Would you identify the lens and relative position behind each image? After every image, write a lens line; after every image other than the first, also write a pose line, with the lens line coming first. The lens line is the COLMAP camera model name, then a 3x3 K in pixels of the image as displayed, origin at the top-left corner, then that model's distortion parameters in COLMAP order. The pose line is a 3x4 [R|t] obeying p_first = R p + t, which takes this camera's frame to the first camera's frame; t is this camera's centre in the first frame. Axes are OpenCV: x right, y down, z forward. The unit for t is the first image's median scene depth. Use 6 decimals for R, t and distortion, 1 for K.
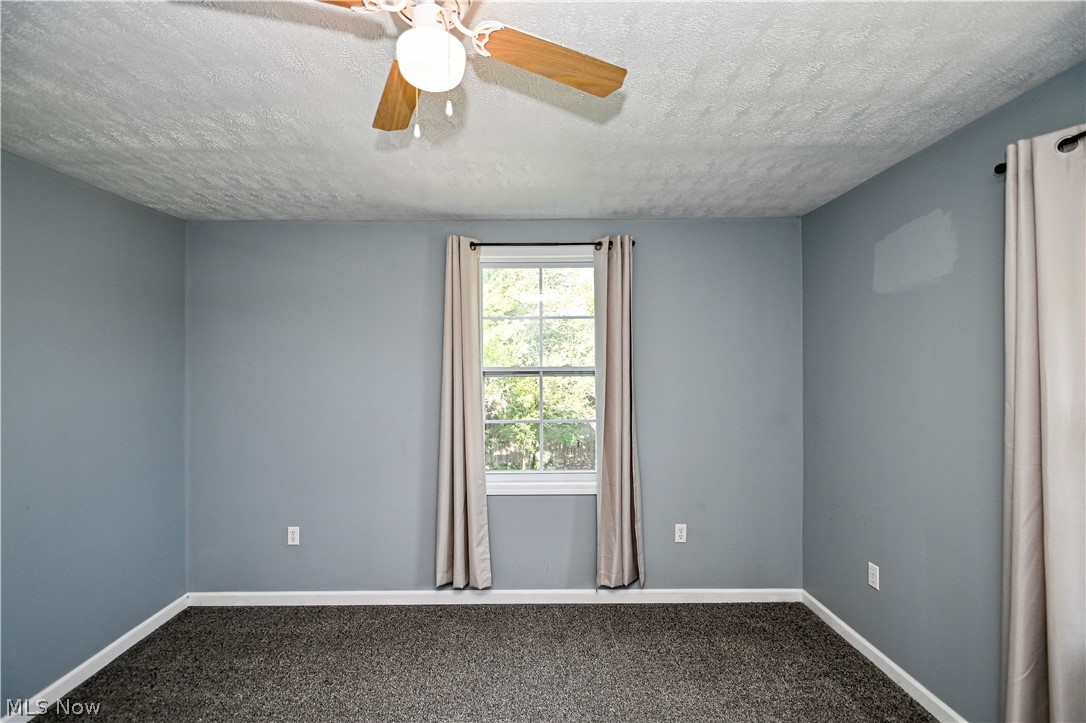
lens RADIAL K [[469.9, 0, 534.4], [0, 469.9, 365.1], [0, 0, 1]] dist [0.008451, -0.009544]
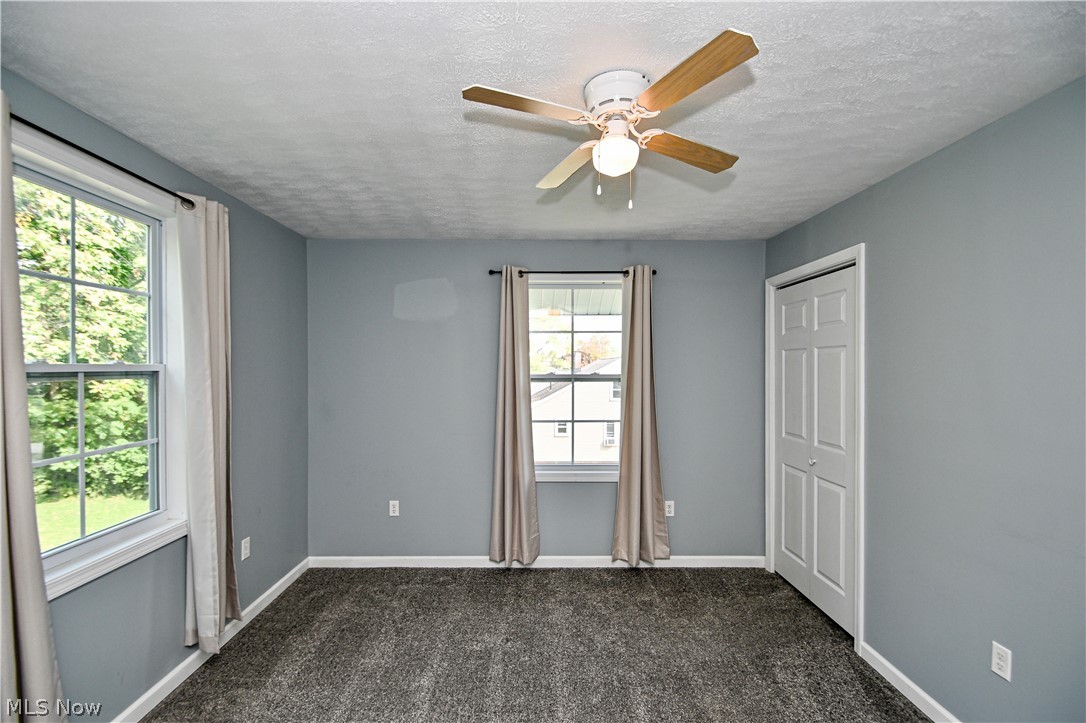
lens RADIAL K [[469.9, 0, 532.0], [0, 469.9, 369.5], [0, 0, 1]] dist [0.008451, -0.009544]
pose [[0.009232, 0.004891, 0.999945, -0.623803], [-0.004872, 0.999976, -0.004846, 0.011557], [-0.999946, -0.004827, 0.009255, 0.453362]]
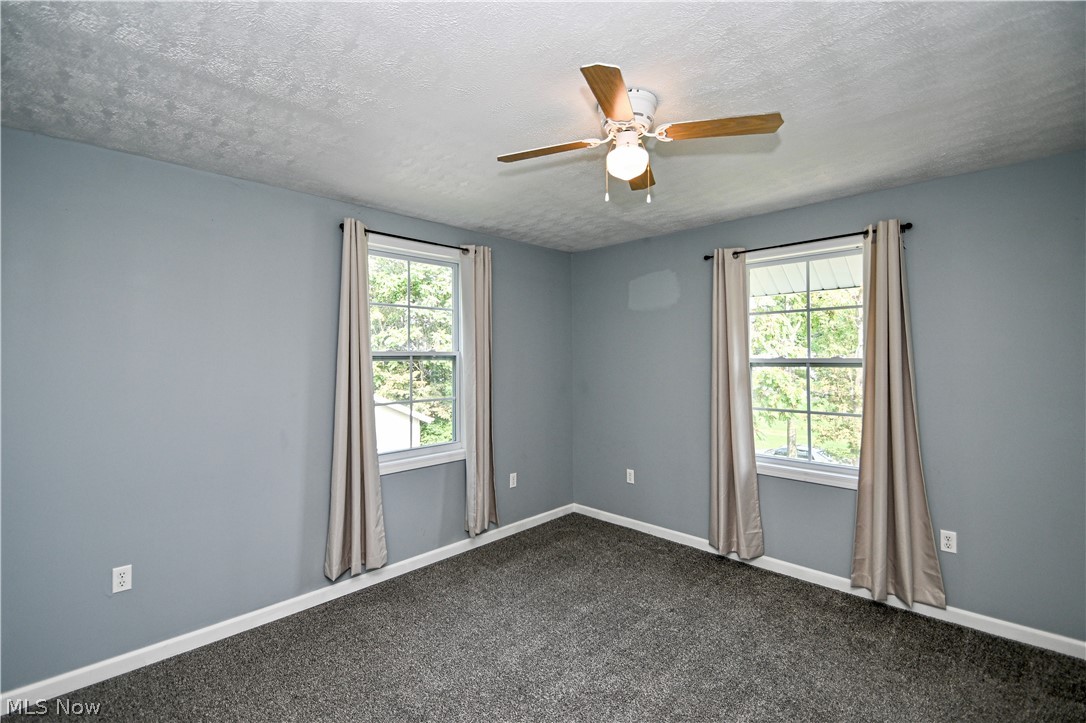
lens RADIAL K [[469.9, 0, 531.3], [0, 469.9, 346.5], [0, 0, 1]] dist [0.008451, -0.009544]
pose [[0.712456, 0.018808, 0.701465, -0.597089], [-0.003087, 0.999715, -0.023669, 0.017518], [-0.701710, 0.014698, 0.712311, 0.030156]]
